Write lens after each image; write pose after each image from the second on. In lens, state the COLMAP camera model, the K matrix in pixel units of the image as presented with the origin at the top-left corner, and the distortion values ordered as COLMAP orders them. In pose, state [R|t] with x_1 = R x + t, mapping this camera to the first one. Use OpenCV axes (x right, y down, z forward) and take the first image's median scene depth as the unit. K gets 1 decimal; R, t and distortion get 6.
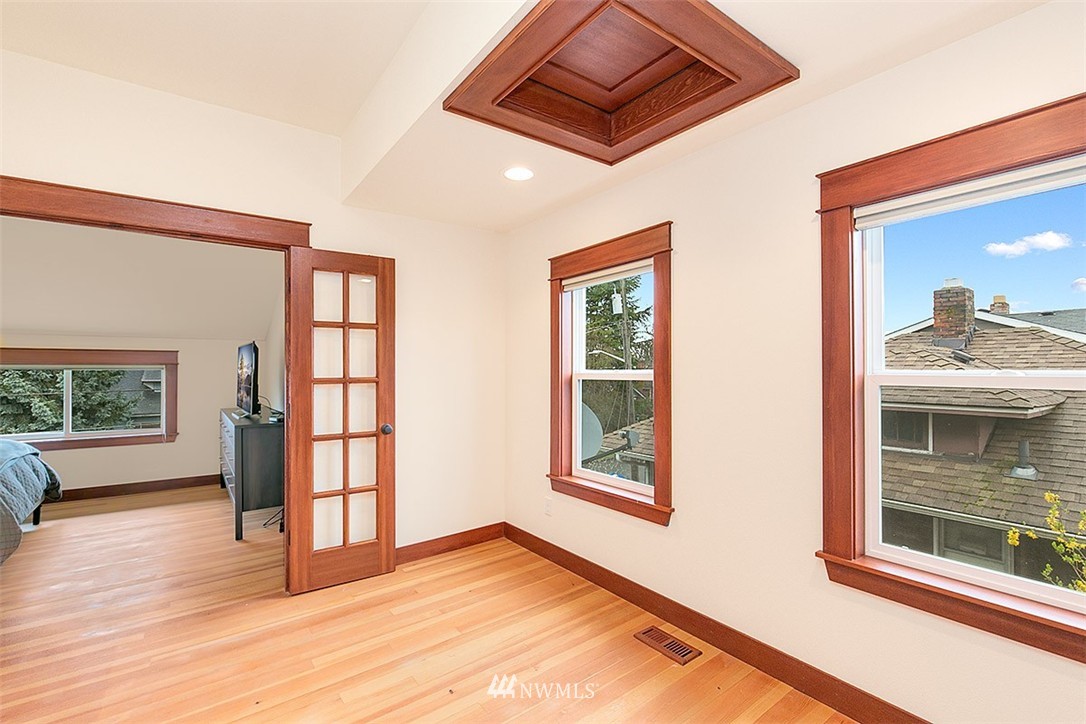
lens RADIAL K [[489.2, 0, 546.0], [0, 489.2, 364.3], [0, 0, 1]] dist [0.001395, -0.000662]
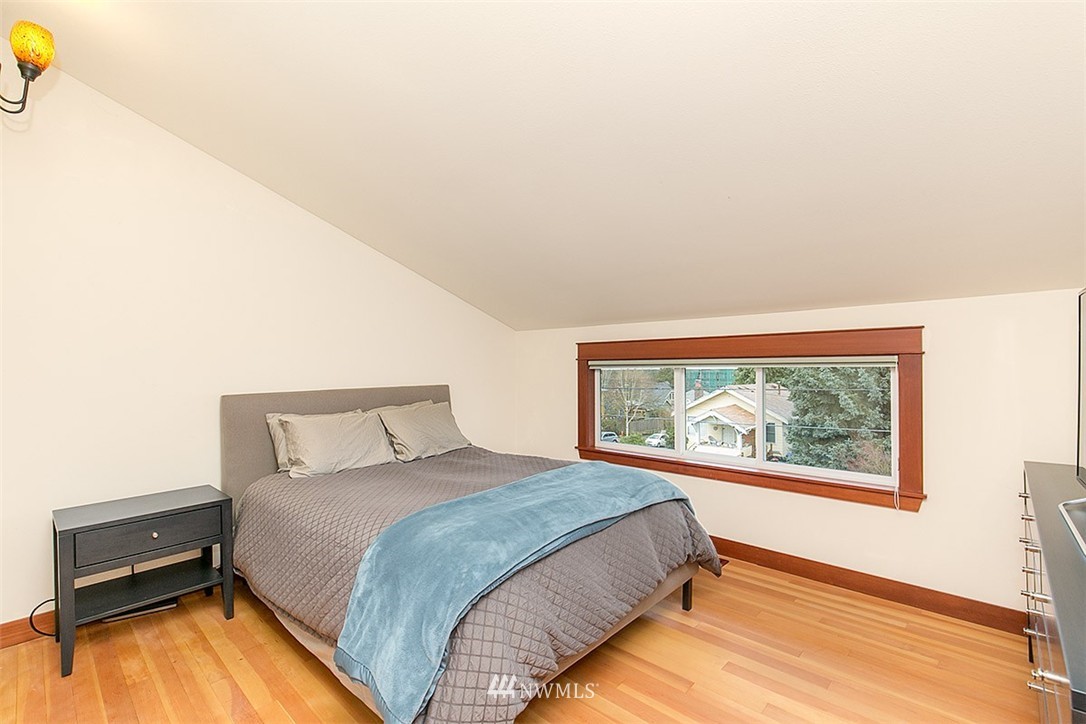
lens RADIAL K [[489.2, 0, 546.0], [0, 489.2, 364.3], [0, 0, 1]] dist [0.001395, -0.000662]
pose [[0.187205, -0.004937, -0.982308, -0.089741], [0.016196, 0.999867, -0.001939, 0.000746], [0.982187, -0.015546, 0.187260, 0.143536]]
